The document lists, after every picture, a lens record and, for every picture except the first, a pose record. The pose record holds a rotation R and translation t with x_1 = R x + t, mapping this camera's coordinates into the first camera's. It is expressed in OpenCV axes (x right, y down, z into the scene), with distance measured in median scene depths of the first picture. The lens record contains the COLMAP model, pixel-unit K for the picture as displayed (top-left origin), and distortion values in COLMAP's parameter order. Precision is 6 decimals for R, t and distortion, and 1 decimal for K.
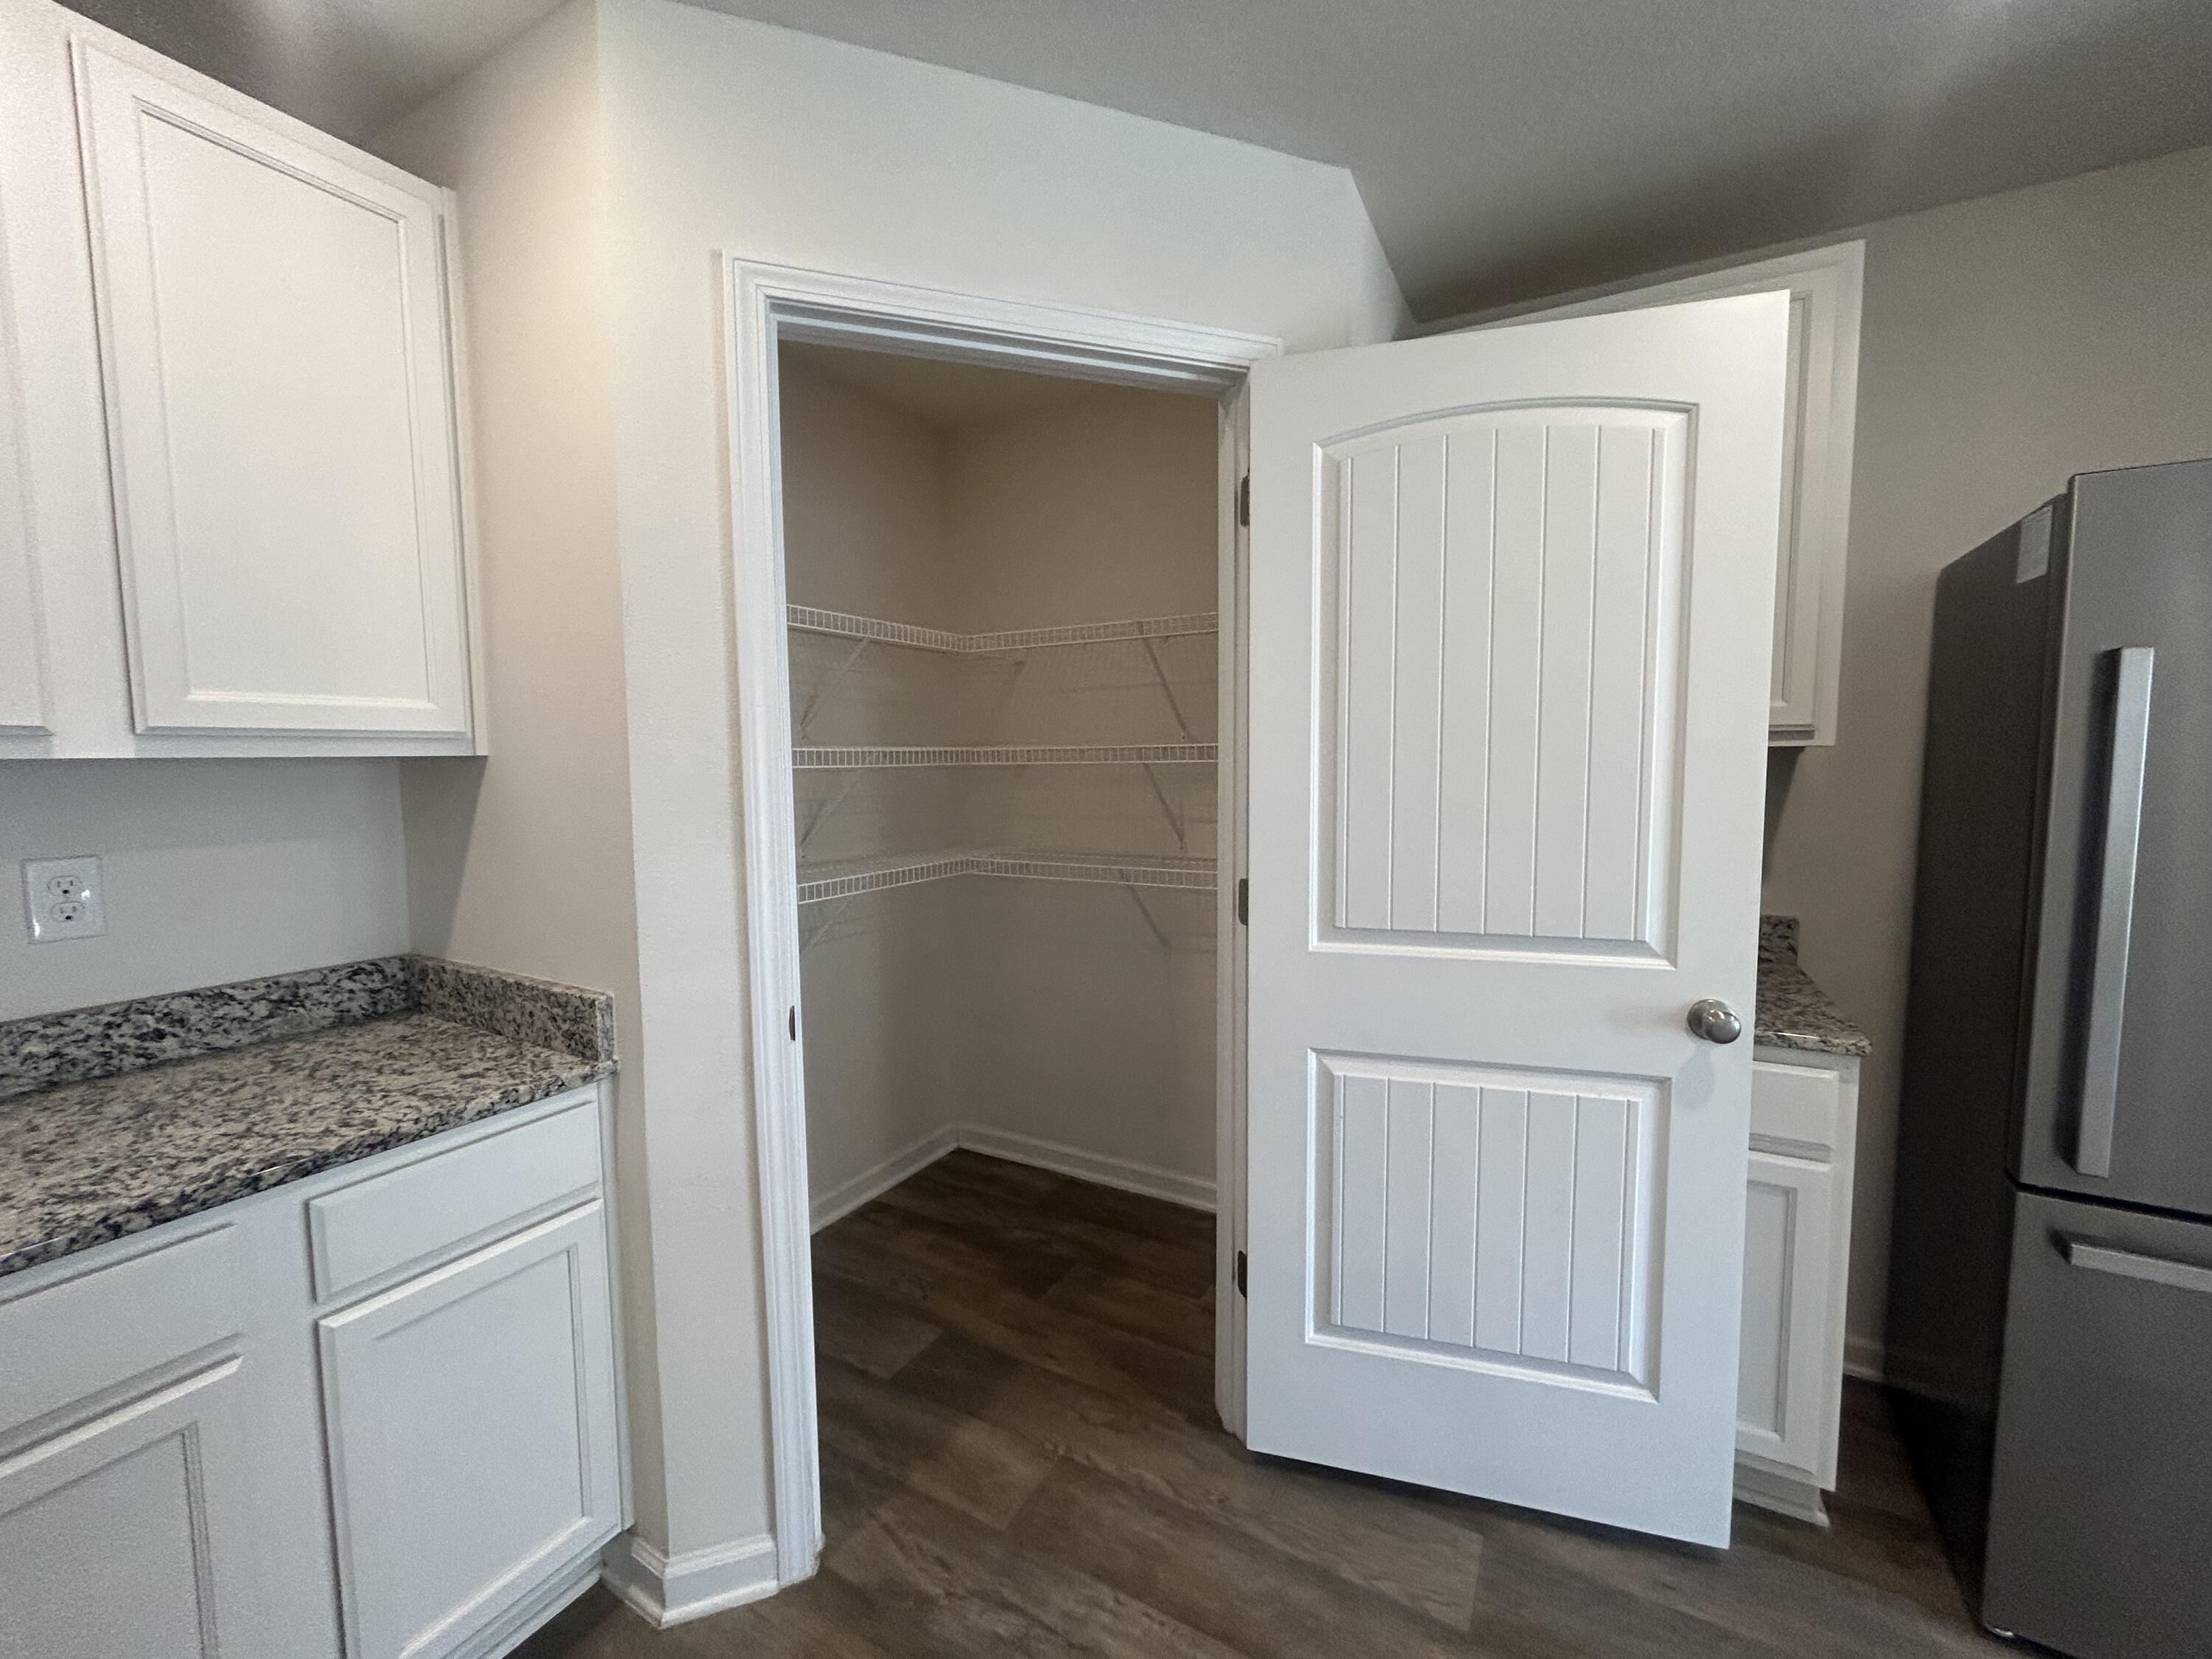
lens RADIAL K [[904.8, 0, 1104.8], [0, 904.8, 826.4], [0, 0, 1]] dist [0.000496, 0.000882]
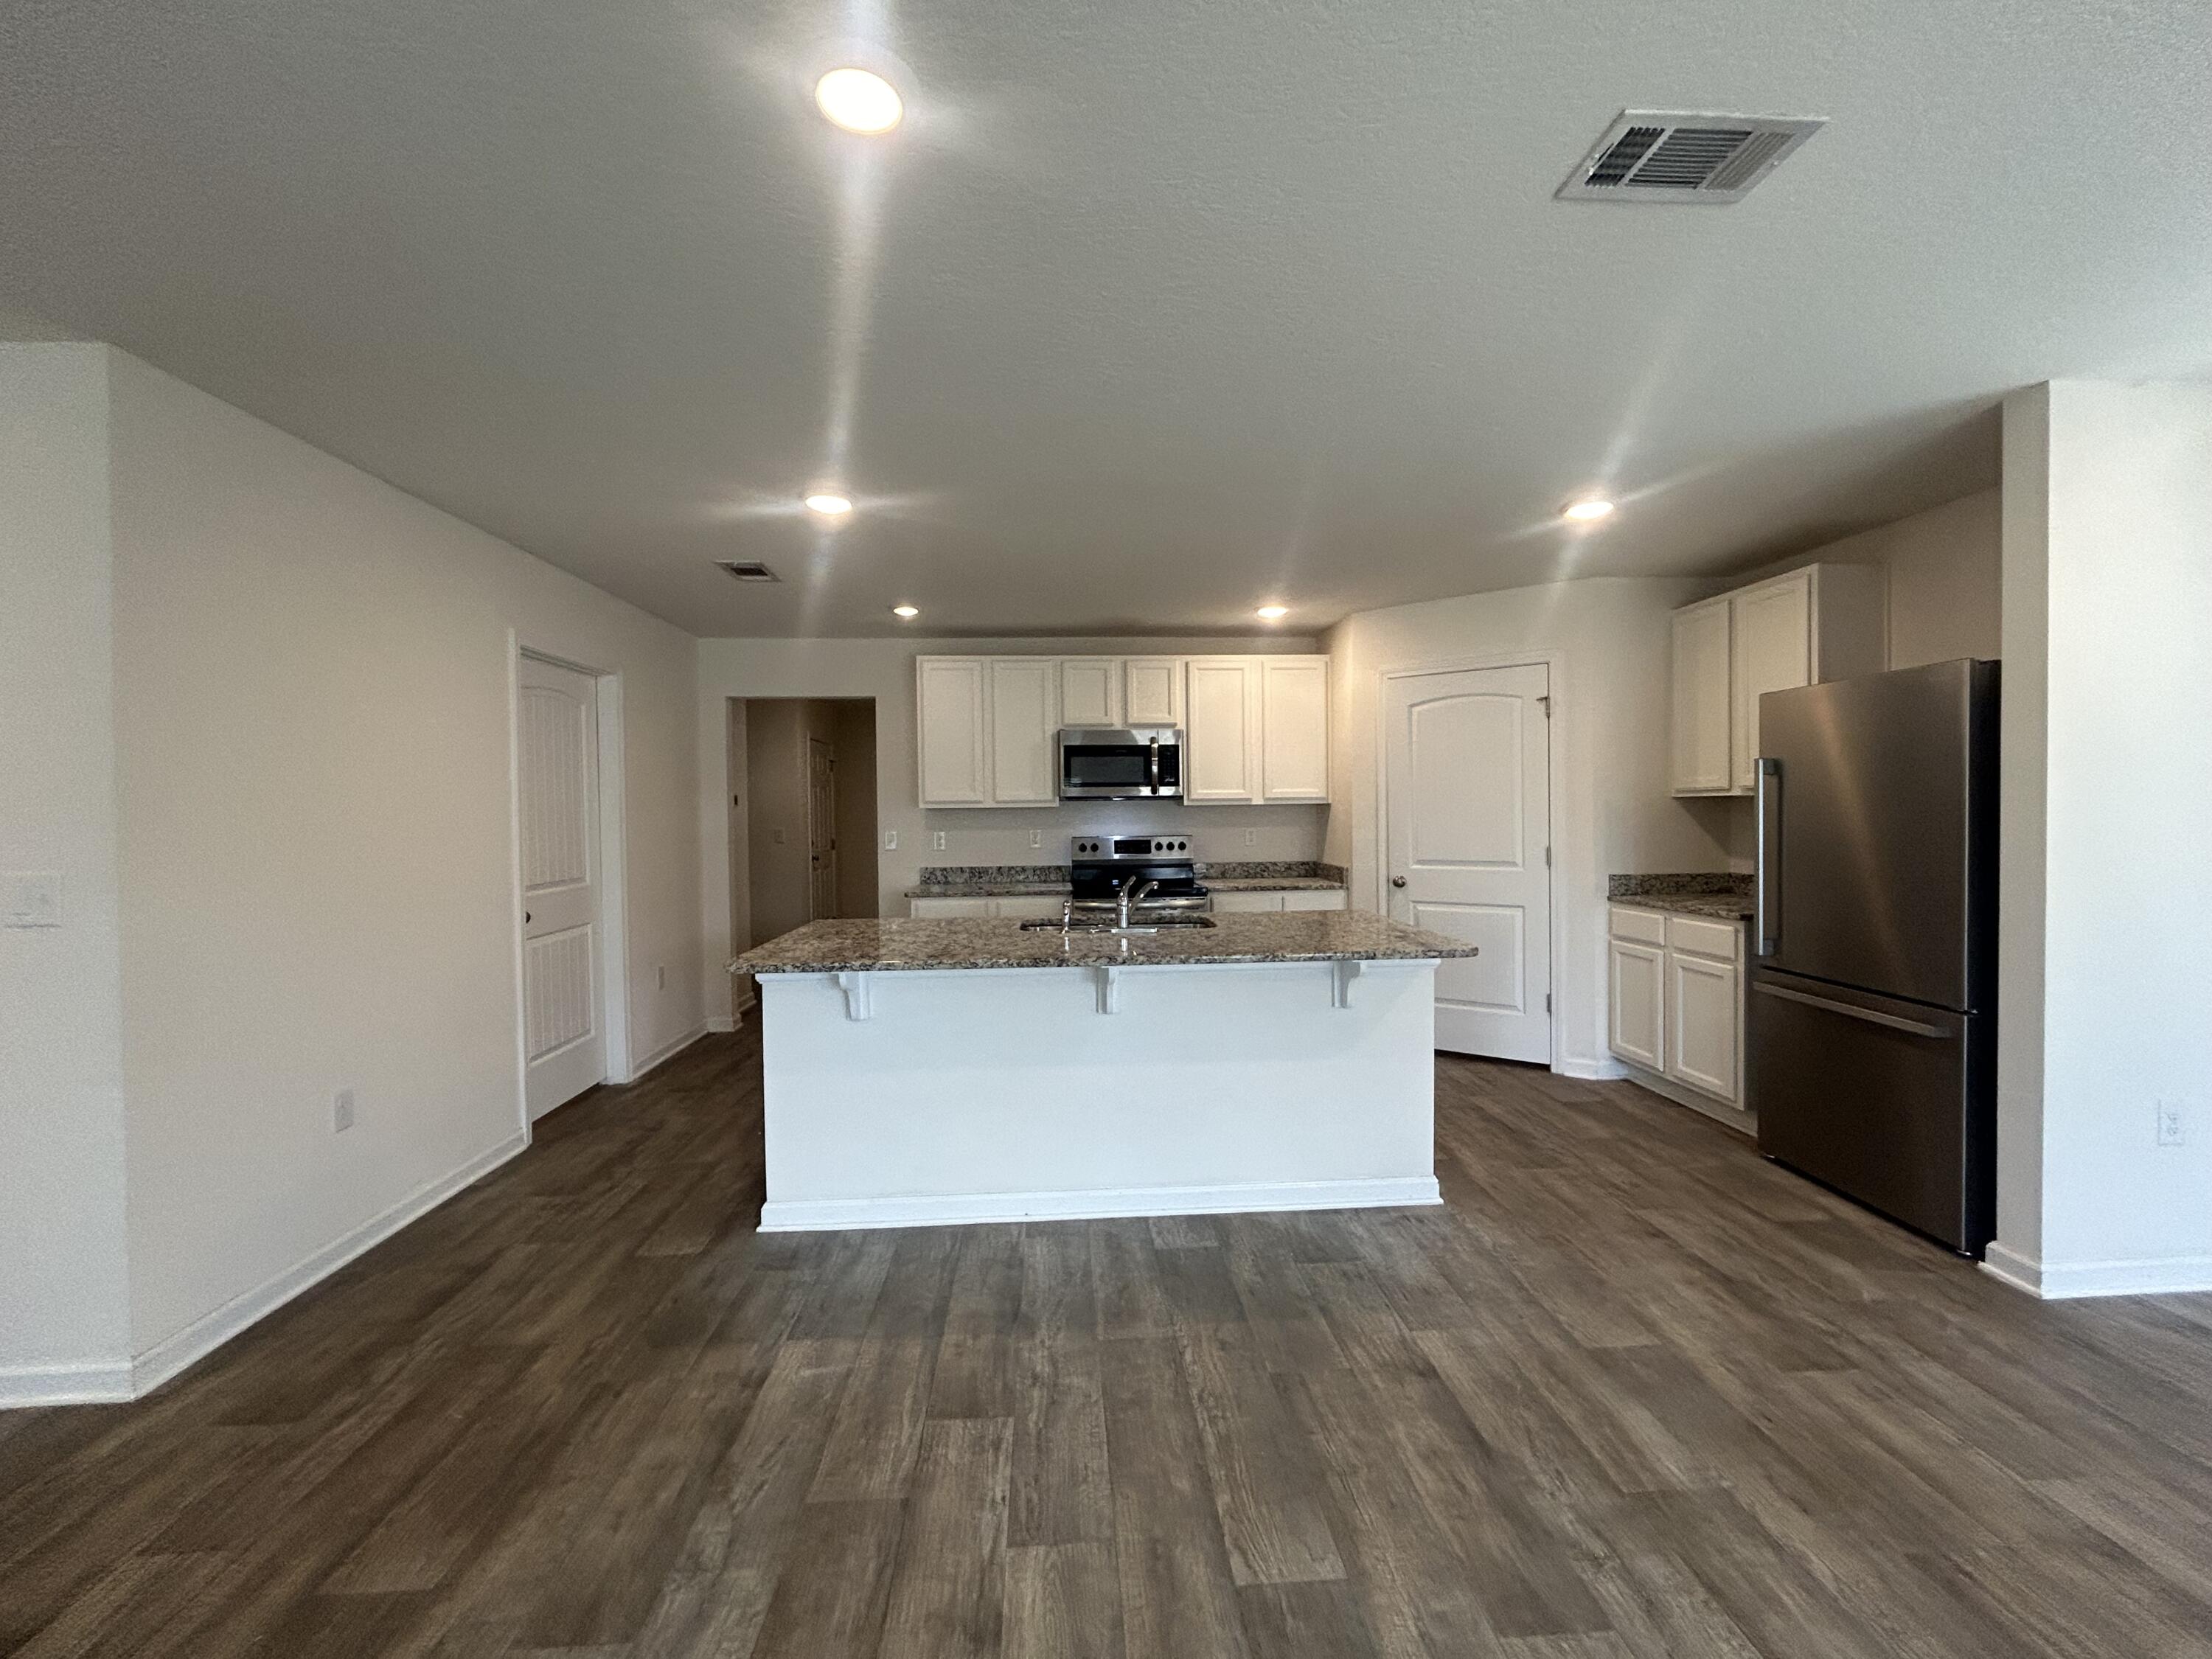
lens RADIAL K [[904.8, 0, 1113.4], [0, 904.8, 825.0], [0, 0, 1]] dist [0.000496, 0.000882]
pose [[0.541529, 0.012091, -0.840595, 2.075478], [-0.056263, 0.998176, -0.021888, 0.151814], [0.838797, 0.059148, 0.541222, -1.851030]]
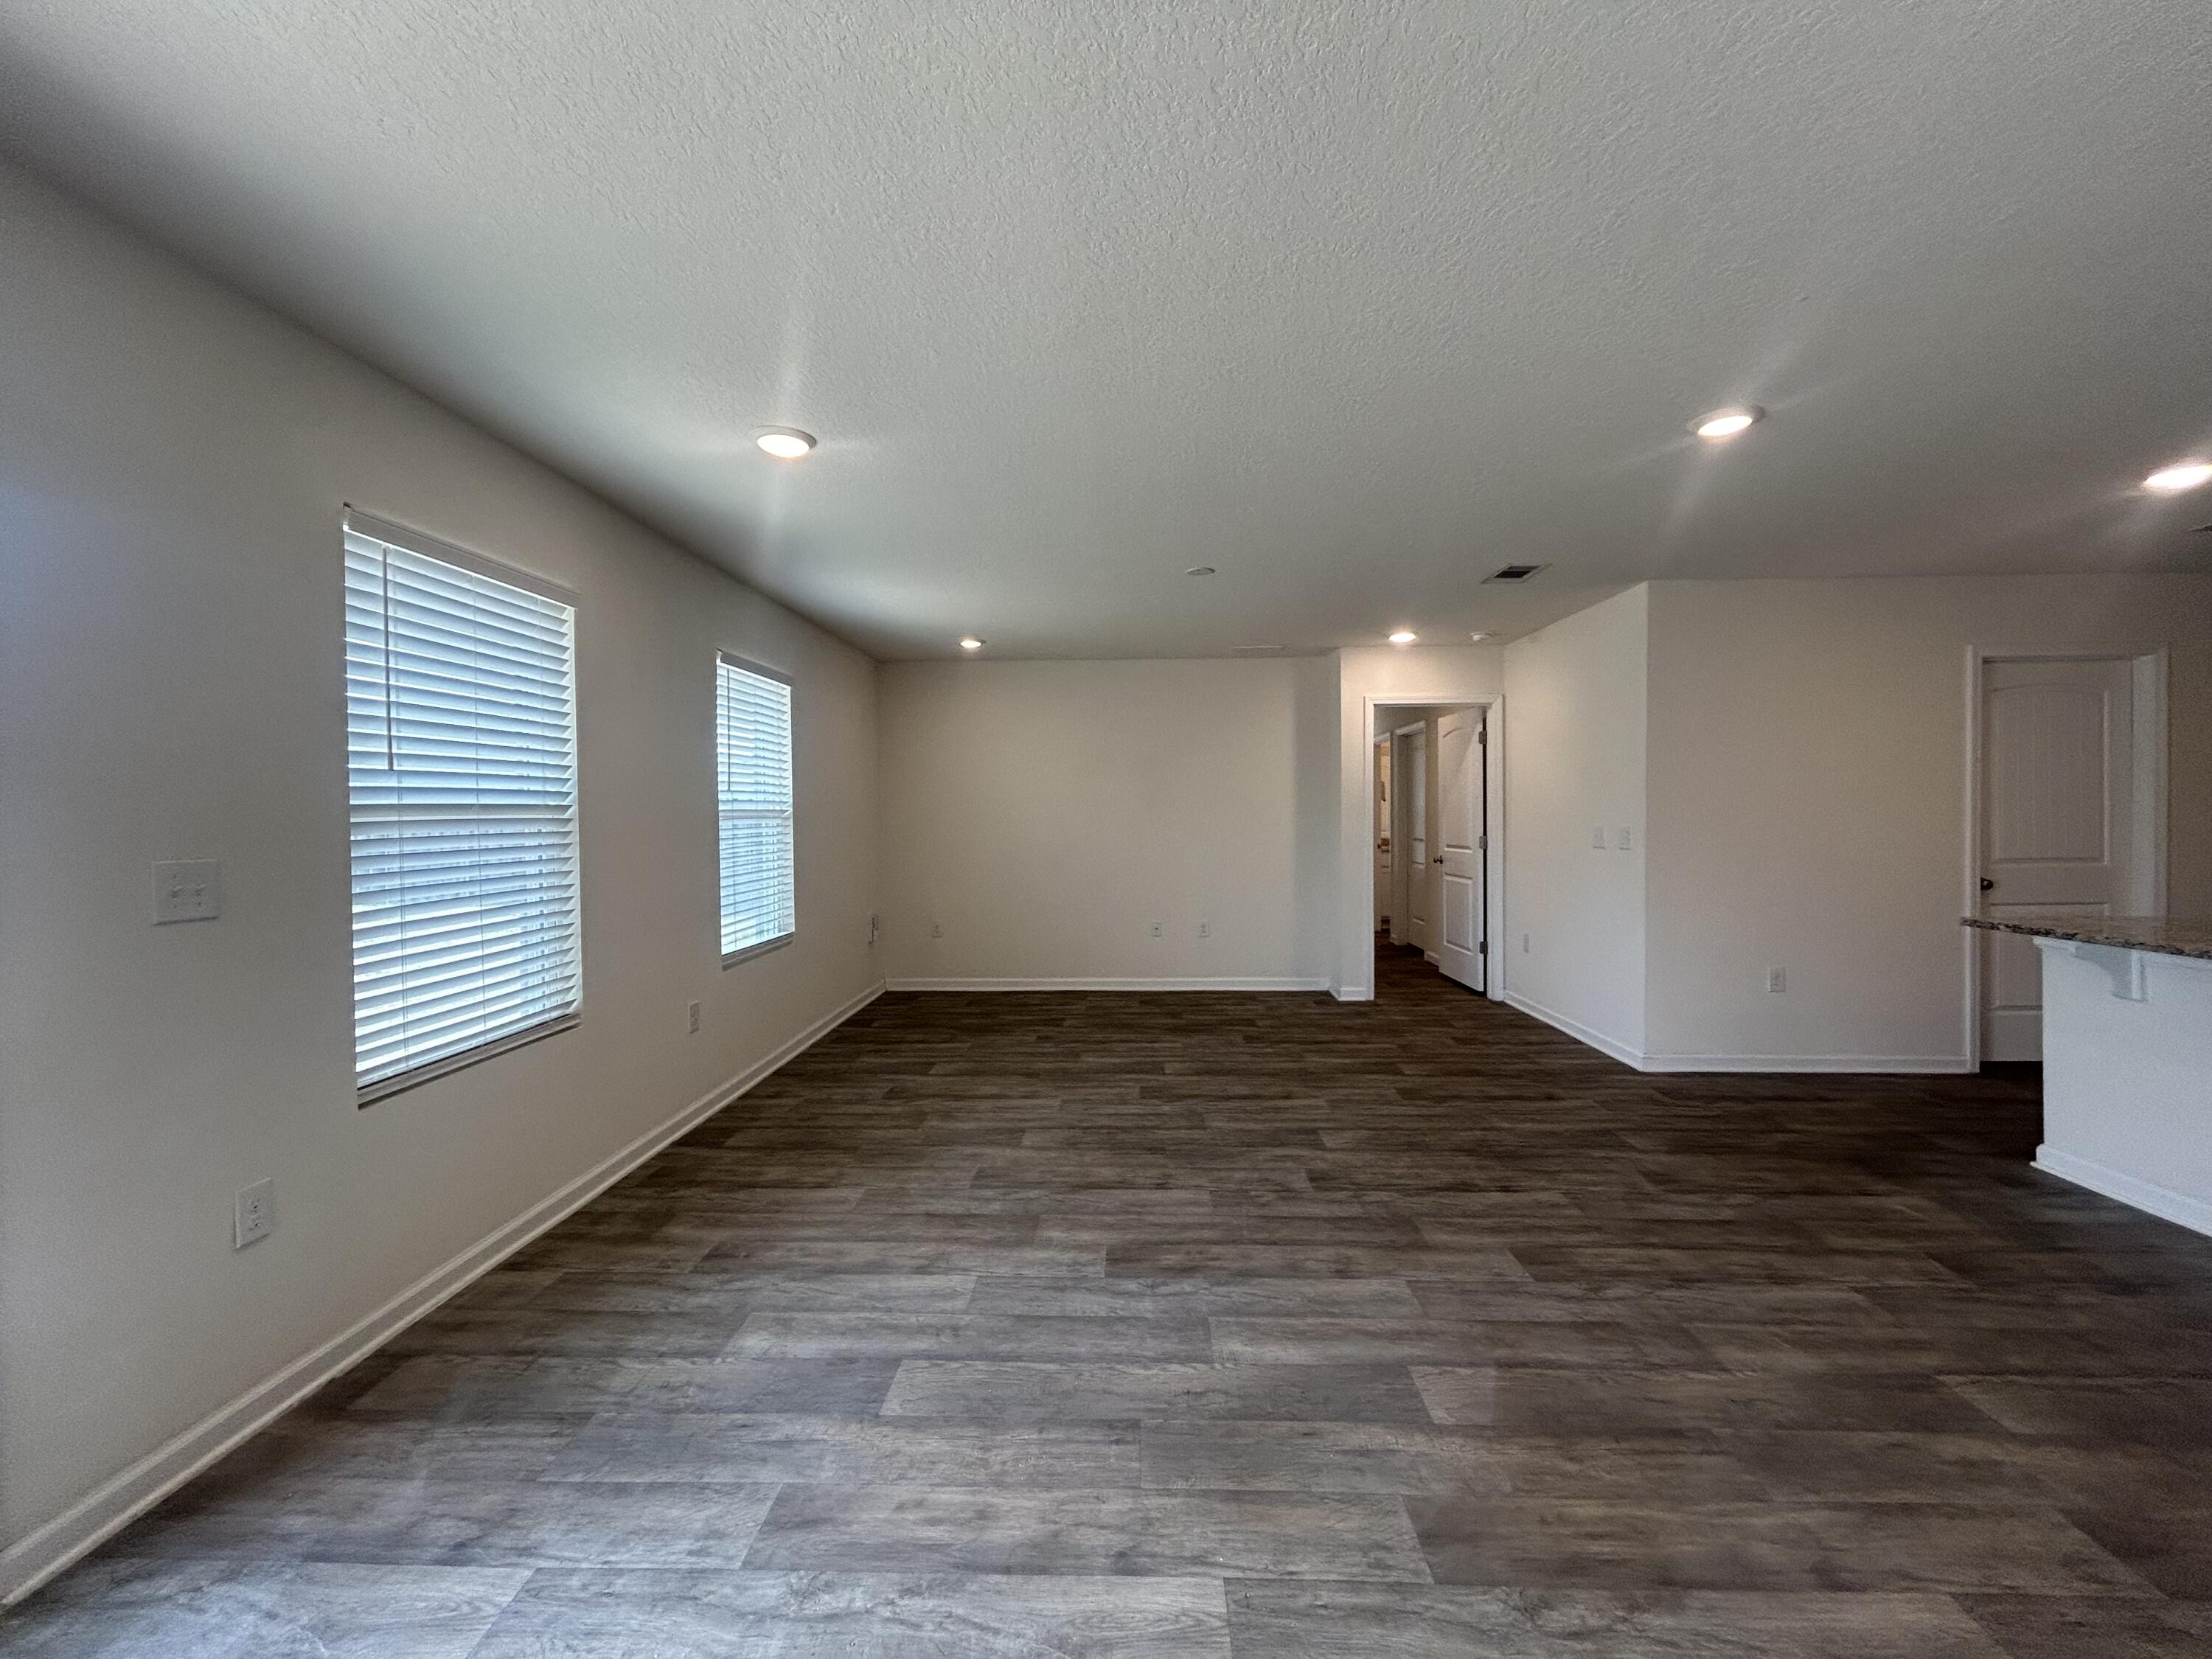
lens RADIAL K [[904.8, 0, 1106.6], [0, 904.8, 830.3], [0, 0, 1]] dist [0.000496, 0.000882]
pose [[-0.888459, 0.019238, -0.458553, 3.104102], [-0.024657, 0.995677, 0.089546, 0.064609], [0.458294, 0.090865, -0.884144, -0.445706]]
